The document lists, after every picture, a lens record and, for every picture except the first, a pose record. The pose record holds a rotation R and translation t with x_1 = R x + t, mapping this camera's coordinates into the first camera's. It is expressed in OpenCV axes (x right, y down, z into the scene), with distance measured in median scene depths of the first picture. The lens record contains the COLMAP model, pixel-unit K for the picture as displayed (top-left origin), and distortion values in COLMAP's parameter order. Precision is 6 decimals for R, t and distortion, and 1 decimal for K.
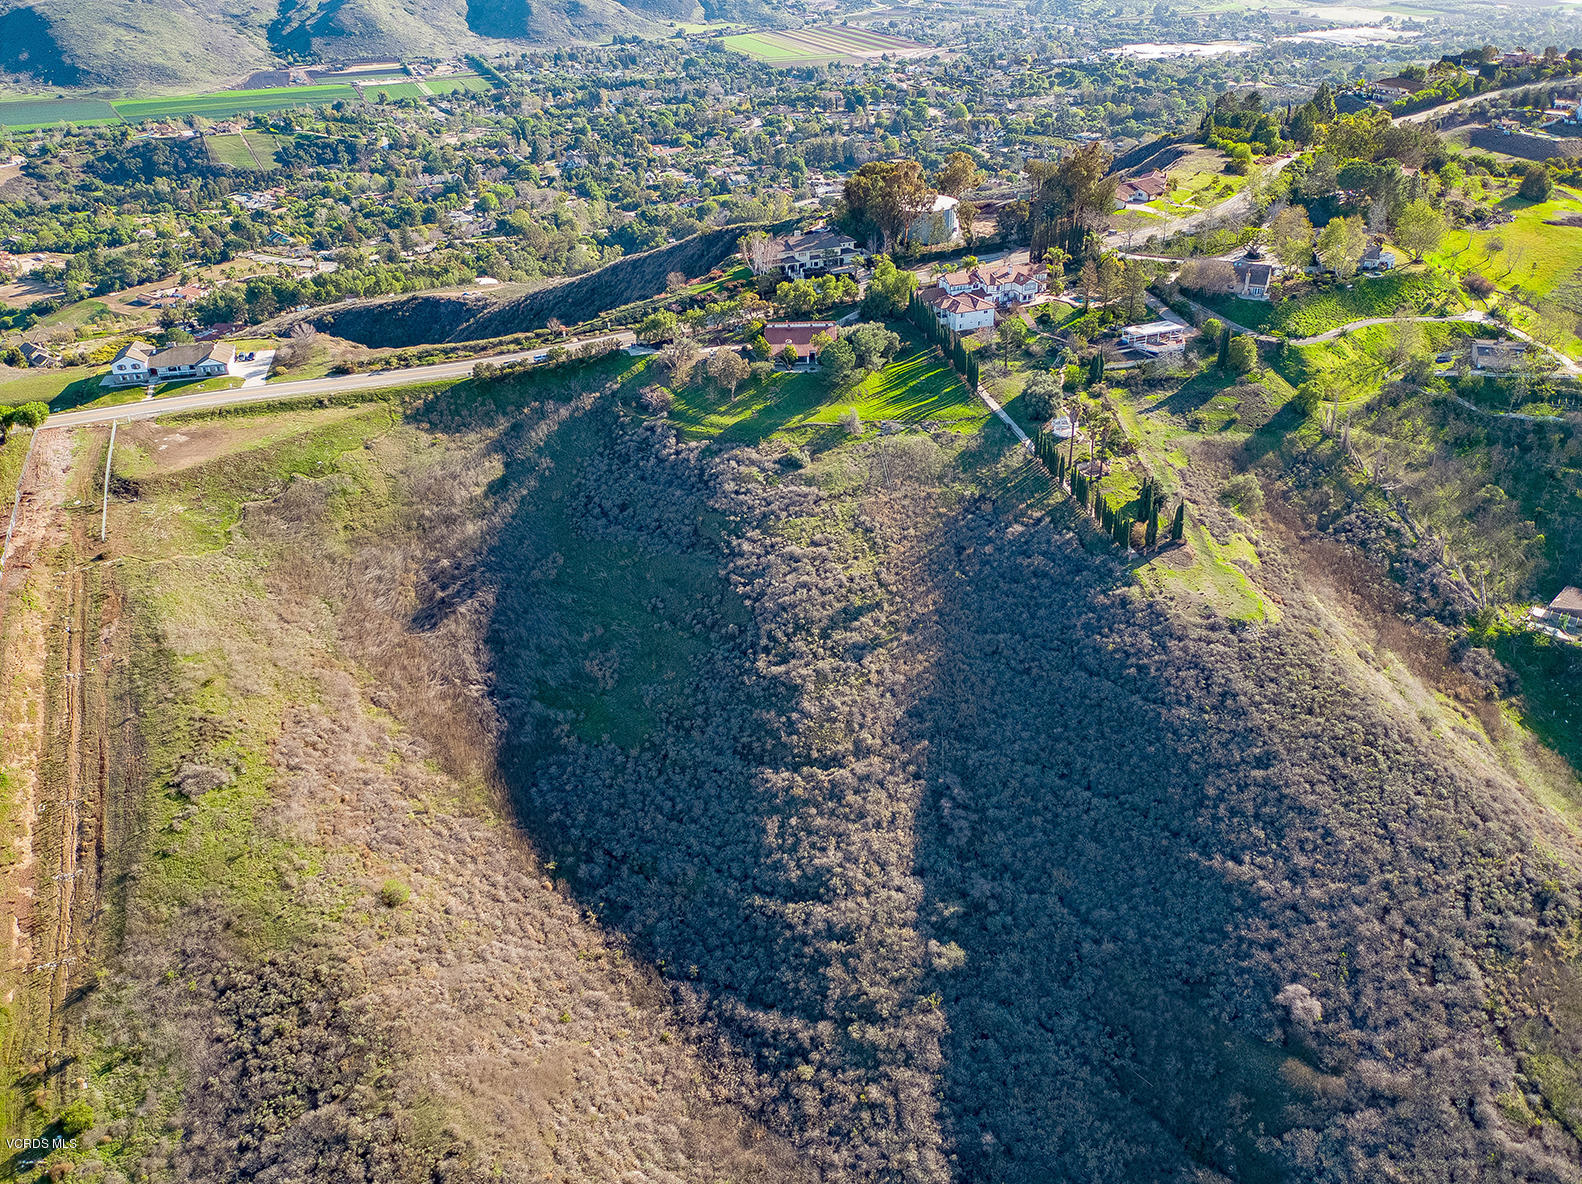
lens RADIAL K [[1356.4, 0, 783.9], [0, 1356.4, 586.9], [0, 0, 1]] dist [-0.003575, 0.006332]
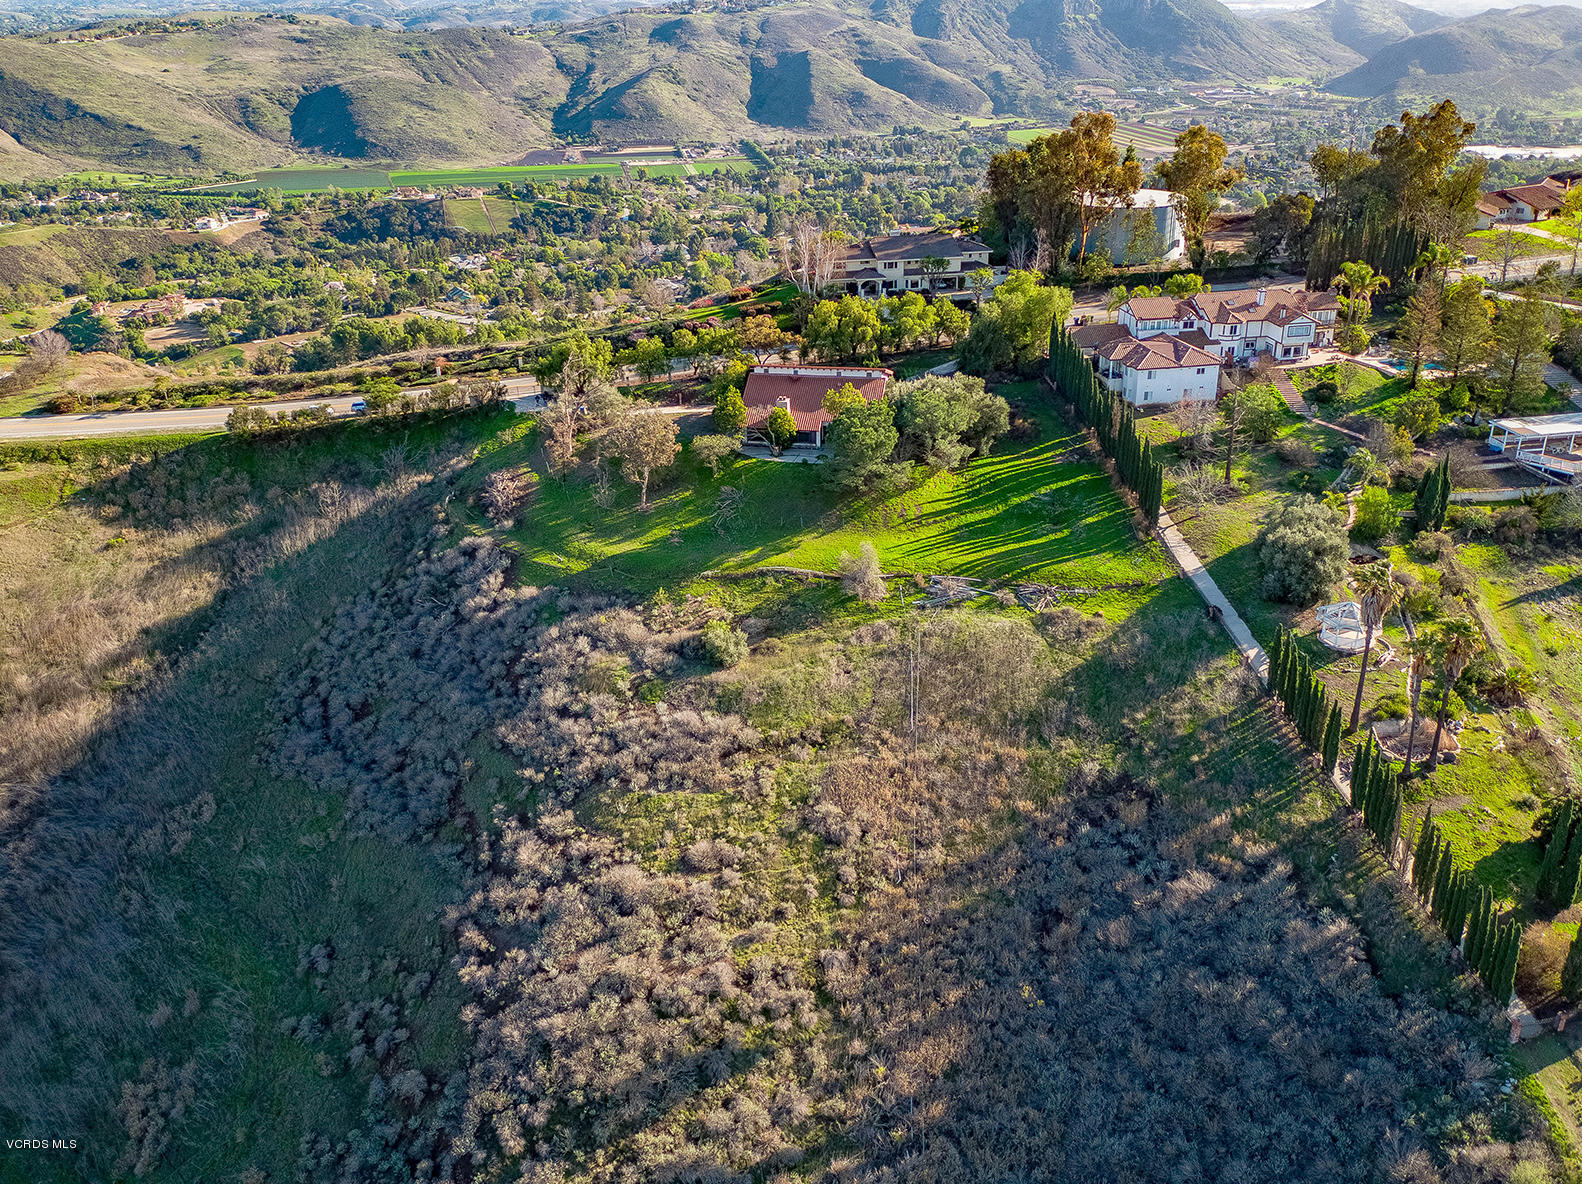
lens RADIAL K [[1356.4, 0, 789.4], [0, 1356.4, 585.5], [0, 0, 1]] dist [-0.003575, 0.006332]
pose [[0.977856, 0.085545, -0.190996, 0.102533], [-0.099696, 0.992844, -0.065735, -0.075772], [0.184006, 0.083321, 0.979387, 0.486616]]
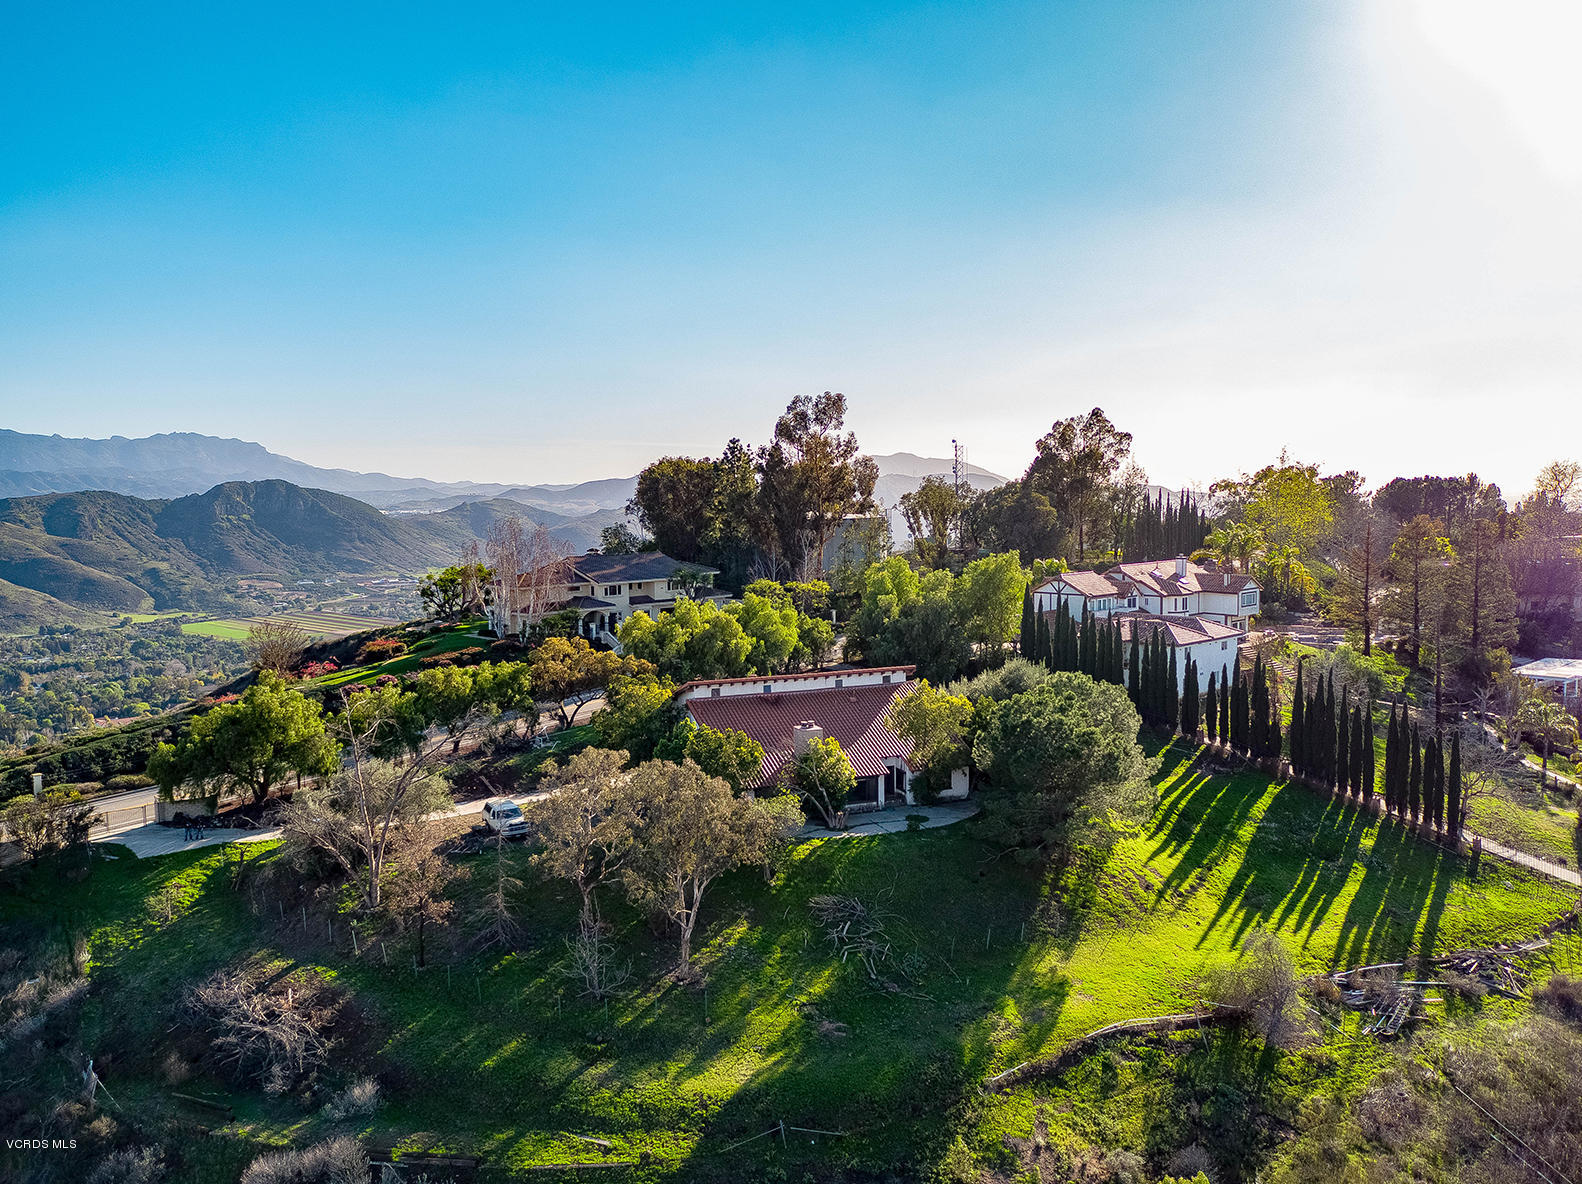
lens RADIAL K [[1356.4, 0, 789.3], [0, 1356.4, 587.6], [0, 0, 1]] dist [-0.003575, 0.006332]
pose [[0.924198, -0.023991, 0.381158, -0.095121], [0.180312, 0.907198, -0.380103, -0.100250], [-0.336667, 0.420018, 0.842757, 0.726543]]
